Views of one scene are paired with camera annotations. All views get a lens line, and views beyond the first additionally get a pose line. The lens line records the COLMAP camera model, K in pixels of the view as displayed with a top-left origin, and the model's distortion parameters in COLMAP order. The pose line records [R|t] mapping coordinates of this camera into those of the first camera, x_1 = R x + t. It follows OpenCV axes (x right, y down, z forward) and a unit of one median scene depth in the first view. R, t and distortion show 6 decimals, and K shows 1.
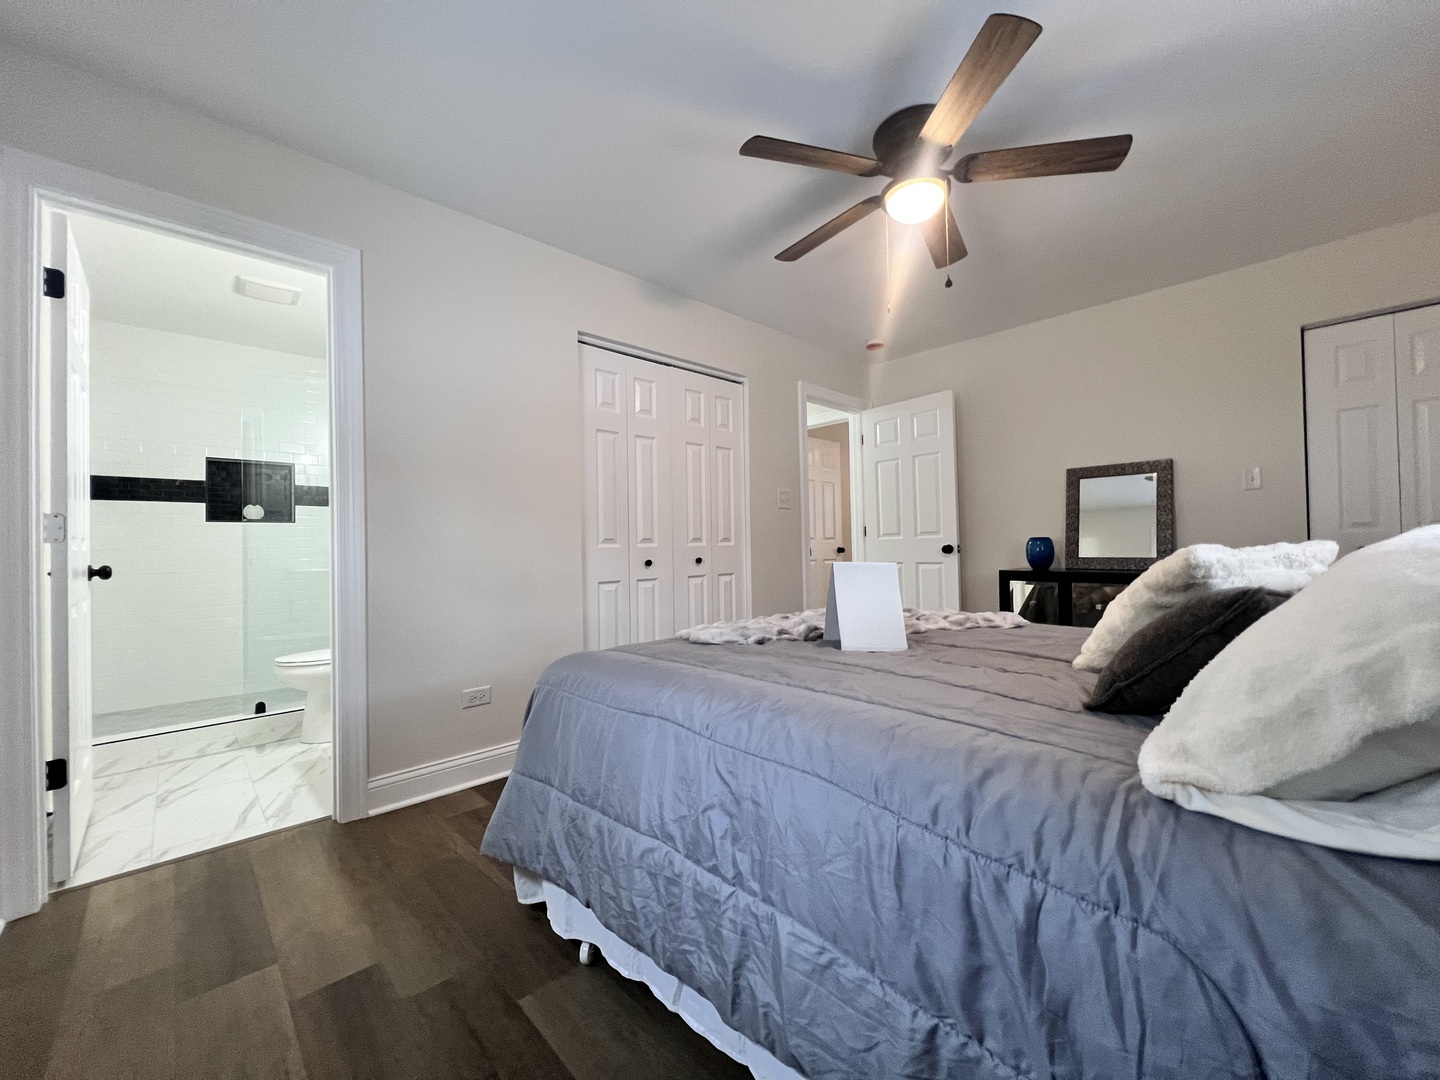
lens RADIAL K [[576.9, 0, 723.8], [0, 576.9, 539.8], [0, 0, 1]] dist [-0.002239, 0.000012]
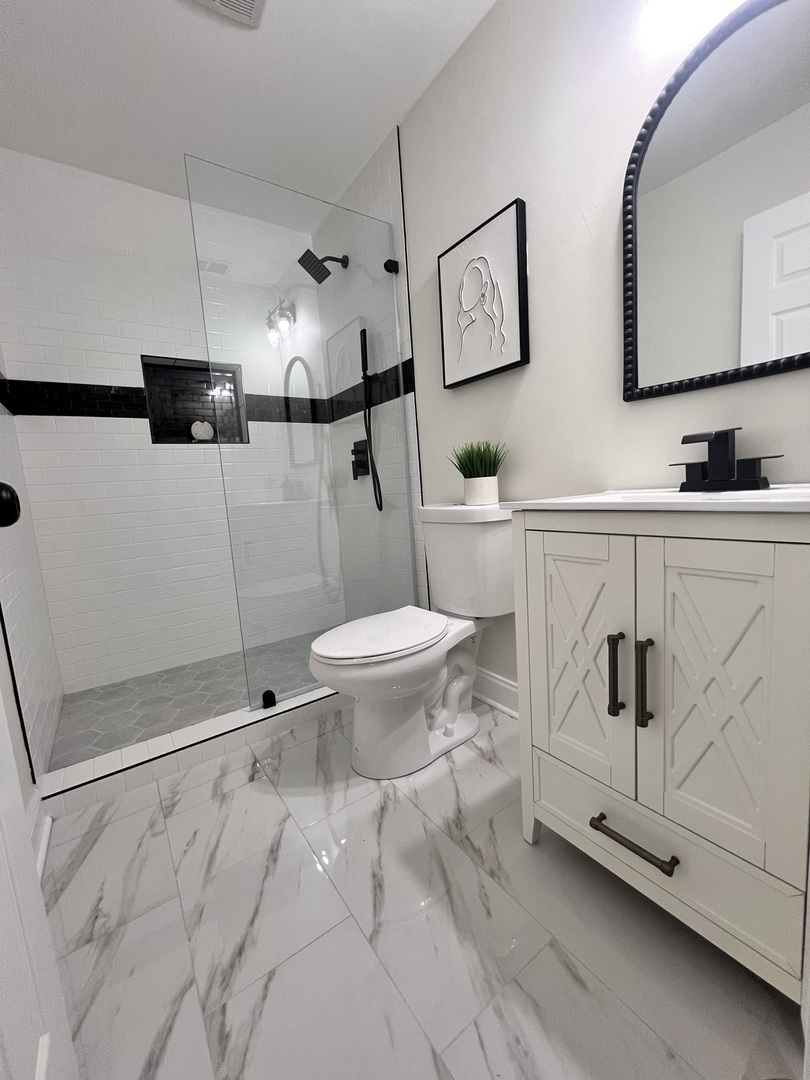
lens RADIAL K [[430.2, 0, 411.1], [0, 430.2, 543.3], [0, 0, 1]] dist [-0.003014, 0.000263]
pose [[0.989336, -0.022553, -0.143895, -0.479663], [0.043886, 0.988183, 0.146860, 0.031072], [0.138883, -0.151609, 0.978635, 0.468605]]
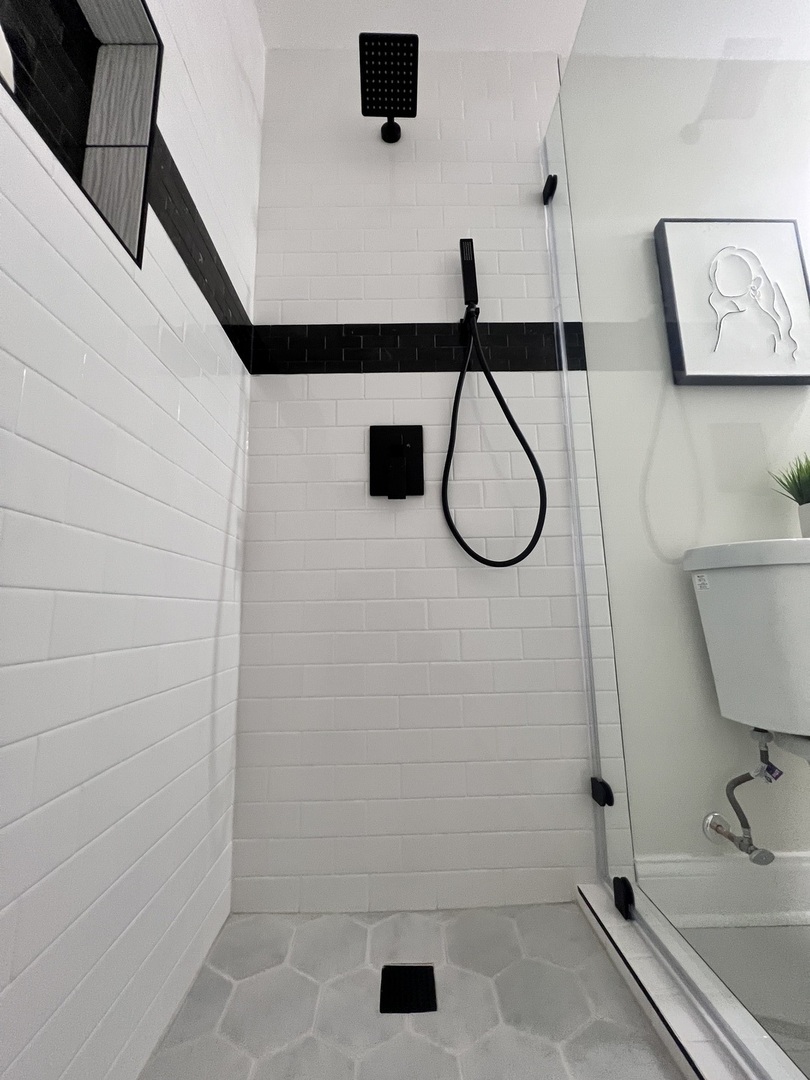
lens RADIAL K [[432.7, 0, 399.8], [0, 432.7, 542.2], [0, 0, 1]] dist [-0.002239, 0.000012]
pose [[0.682715, 0.131431, 0.718767, -0.845563], [-0.006894, 0.984805, -0.173529, 0.104647], [-0.730652, 0.113516, 0.673247, 0.899446]]
